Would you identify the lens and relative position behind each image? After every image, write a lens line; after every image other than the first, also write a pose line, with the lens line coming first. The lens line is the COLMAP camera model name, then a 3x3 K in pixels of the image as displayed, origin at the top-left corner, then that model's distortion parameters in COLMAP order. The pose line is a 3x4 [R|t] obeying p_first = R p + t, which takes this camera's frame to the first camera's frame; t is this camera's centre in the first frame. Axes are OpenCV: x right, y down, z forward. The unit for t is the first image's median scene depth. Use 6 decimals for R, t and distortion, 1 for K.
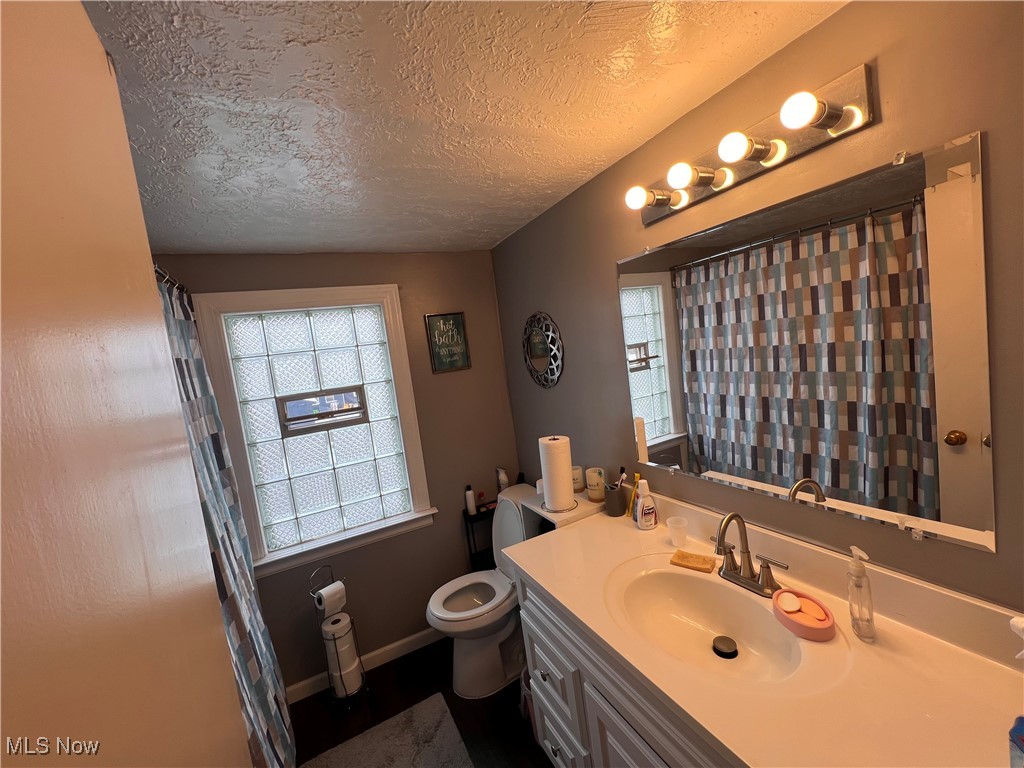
lens RADIAL K [[410.0, 0, 512.1], [0, 410.0, 385.3], [0, 0, 1]] dist [-0.002284, -0.000019]
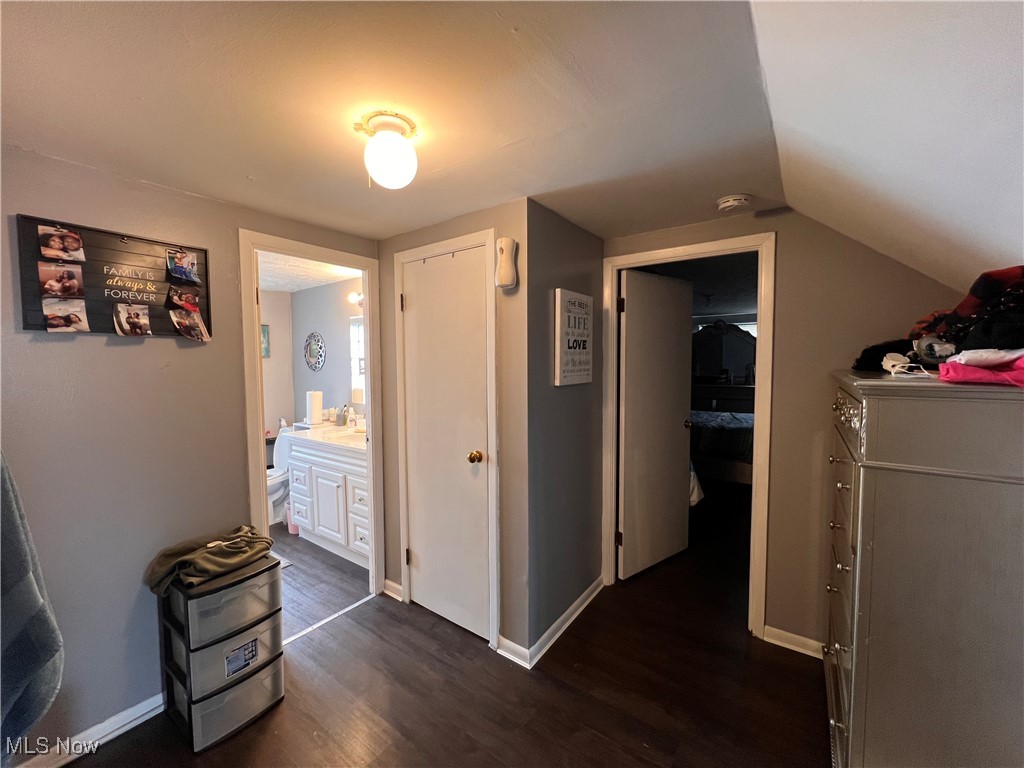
lens RADIAL K [[410.0, 0, 504.7], [0, 410.0, 382.5], [0, 0, 1]] dist [-0.002284, -0.000019]
pose [[0.888693, 0.099138, 0.447658, 0.019937], [-0.068103, 0.994056, -0.084943, 0.171196], [-0.453418, 0.045002, 0.890161, -1.184877]]
